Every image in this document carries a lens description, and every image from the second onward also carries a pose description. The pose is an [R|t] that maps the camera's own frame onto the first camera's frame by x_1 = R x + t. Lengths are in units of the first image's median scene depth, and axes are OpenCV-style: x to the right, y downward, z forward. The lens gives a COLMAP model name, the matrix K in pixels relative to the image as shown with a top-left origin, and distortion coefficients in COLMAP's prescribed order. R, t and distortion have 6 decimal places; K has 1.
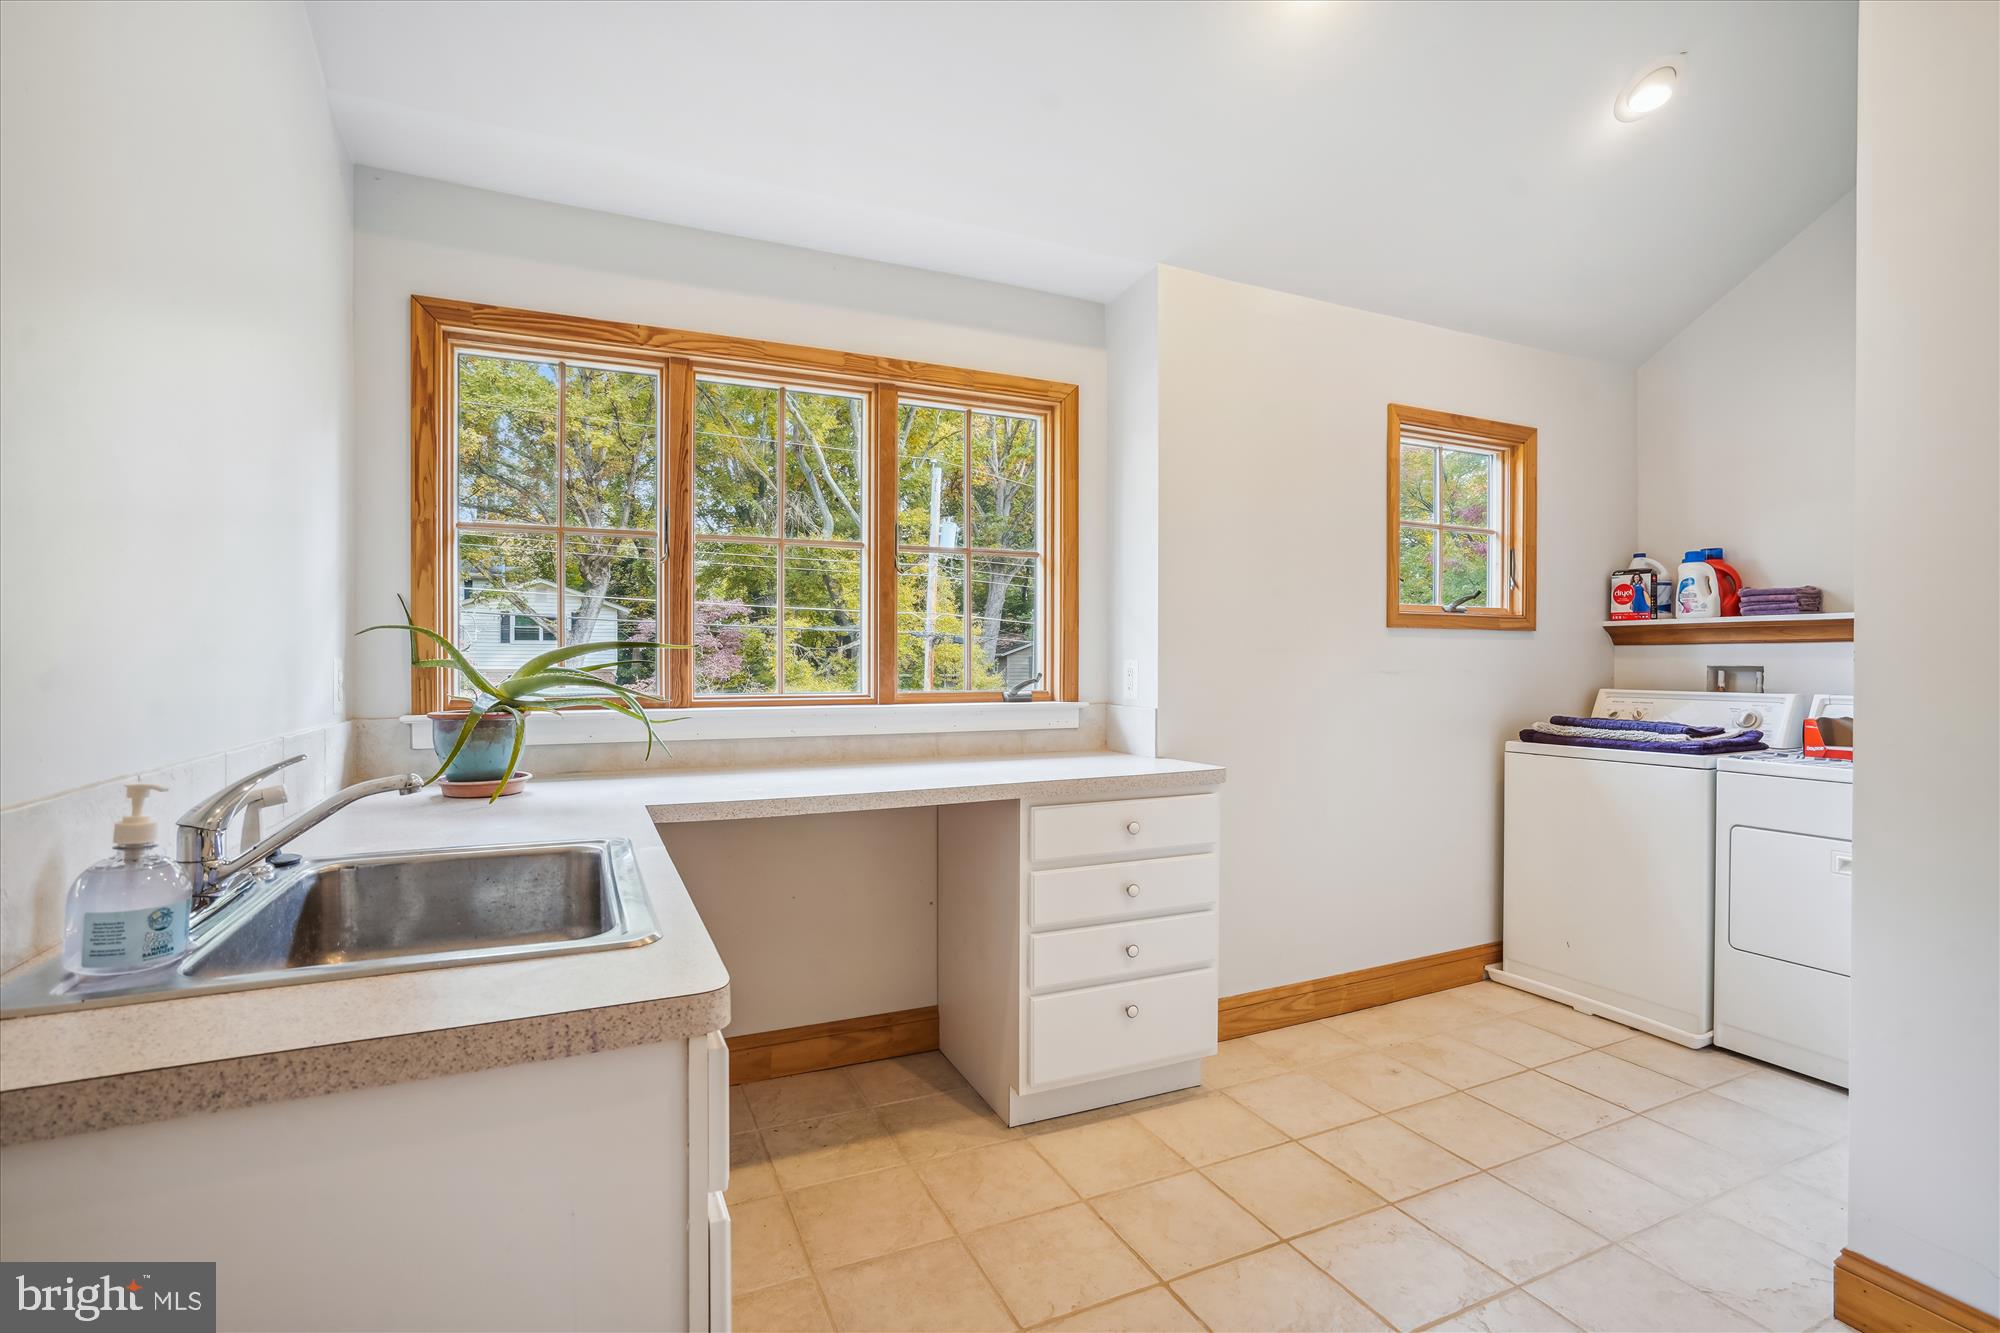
lens RADIAL K [[930.1, 0, 1002.4], [0, 930.1, 667.3], [0, 0, 1]] dist [0.001096, 0.000172]
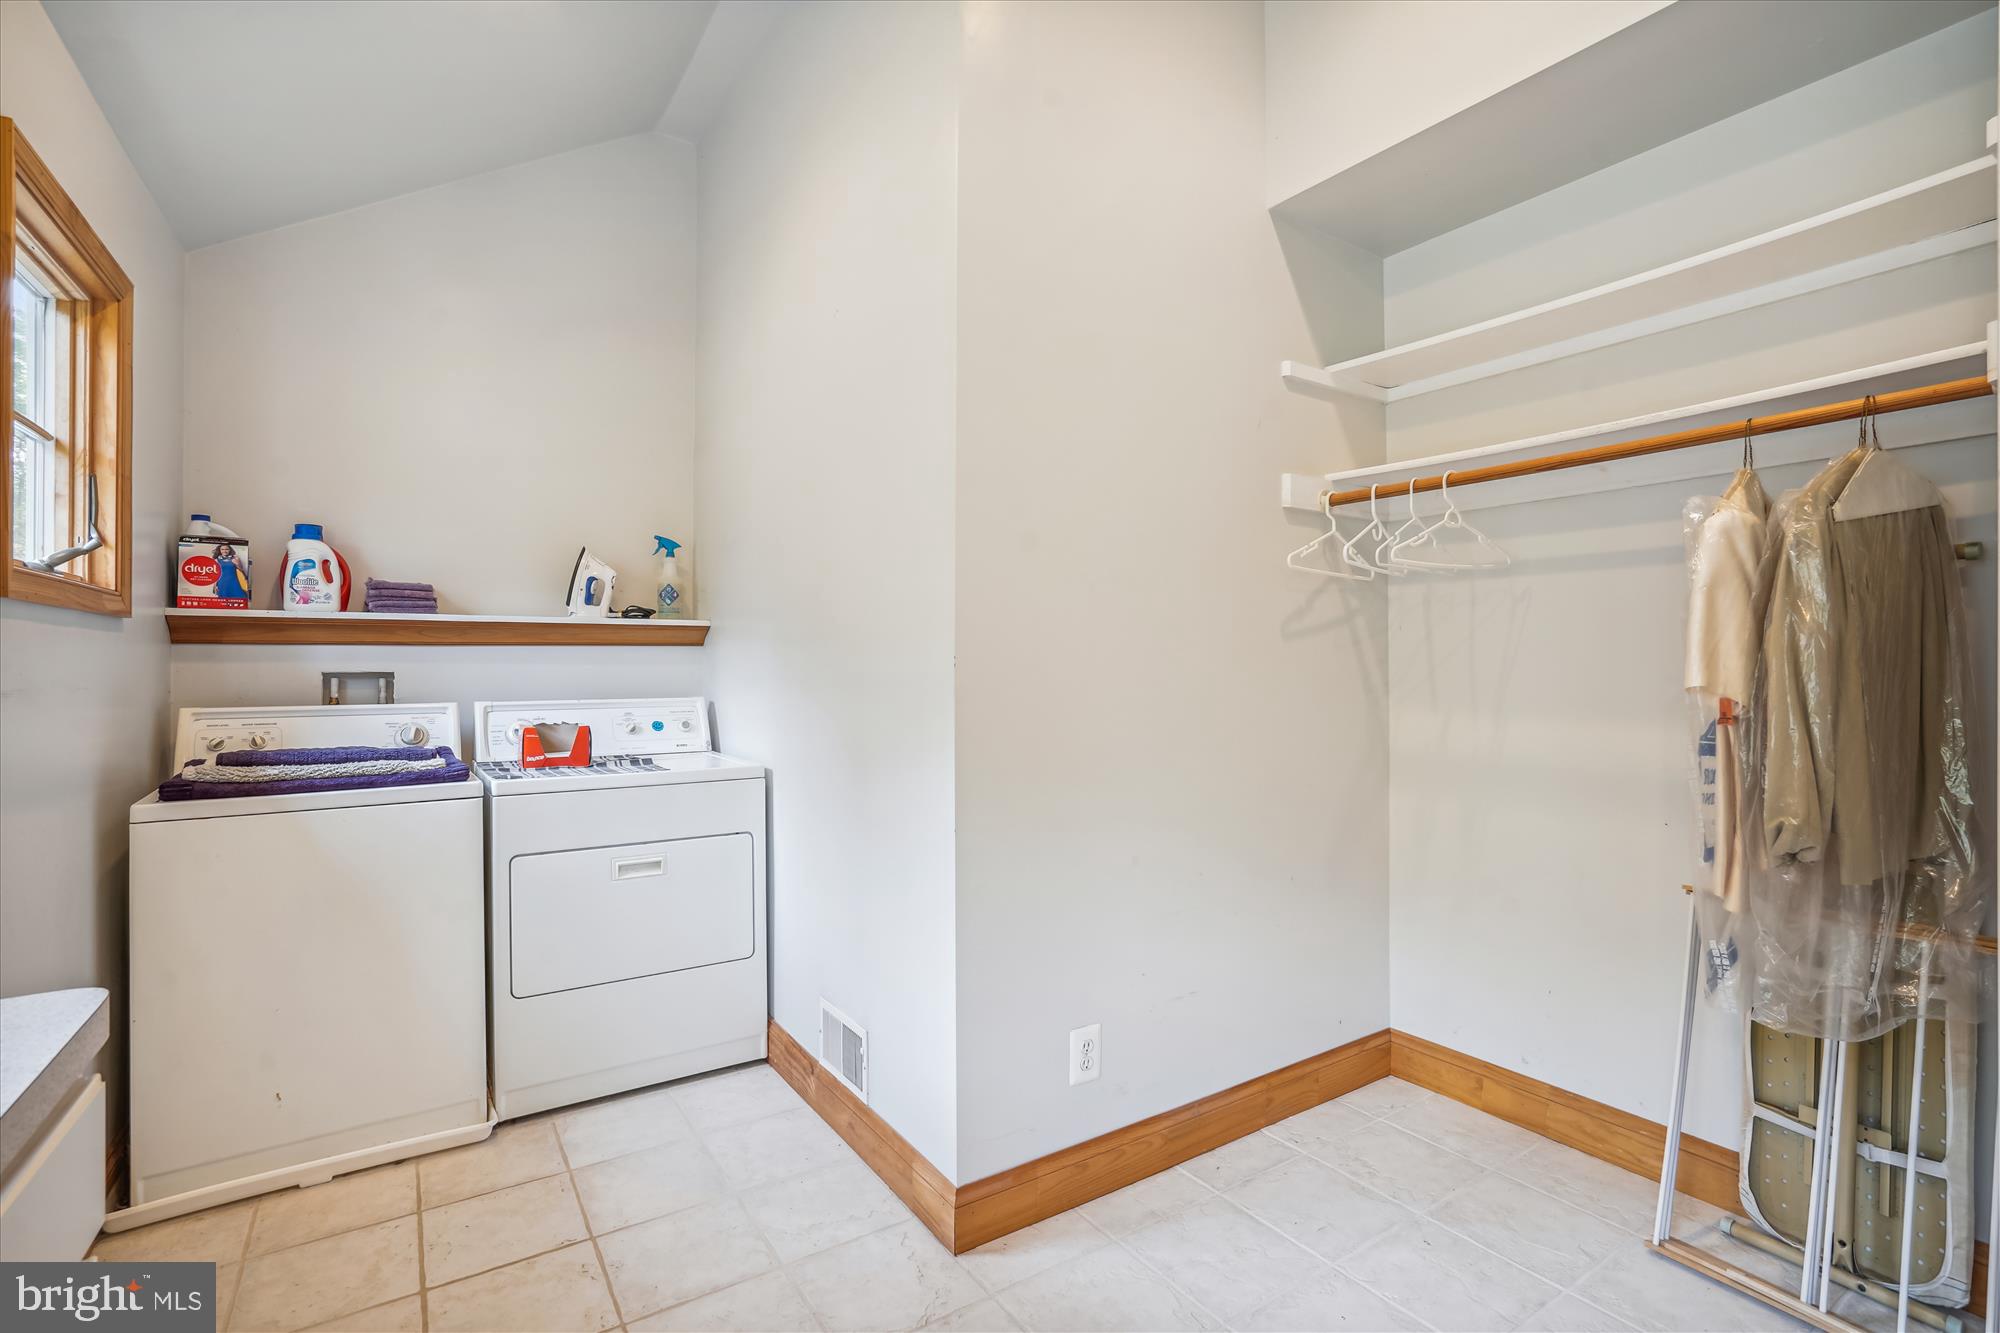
lens RADIAL K [[930.1, 0, 1002.9], [0, 930.1, 660.4], [0, 0, 1]] dist [0.001096, 0.000172]
pose [[-0.133702, 0.002970, 0.991017, -0.107071], [0.007466, 0.999970, -0.001989, -0.005914], [-0.990993, 0.007132, -0.133720, 0.531679]]
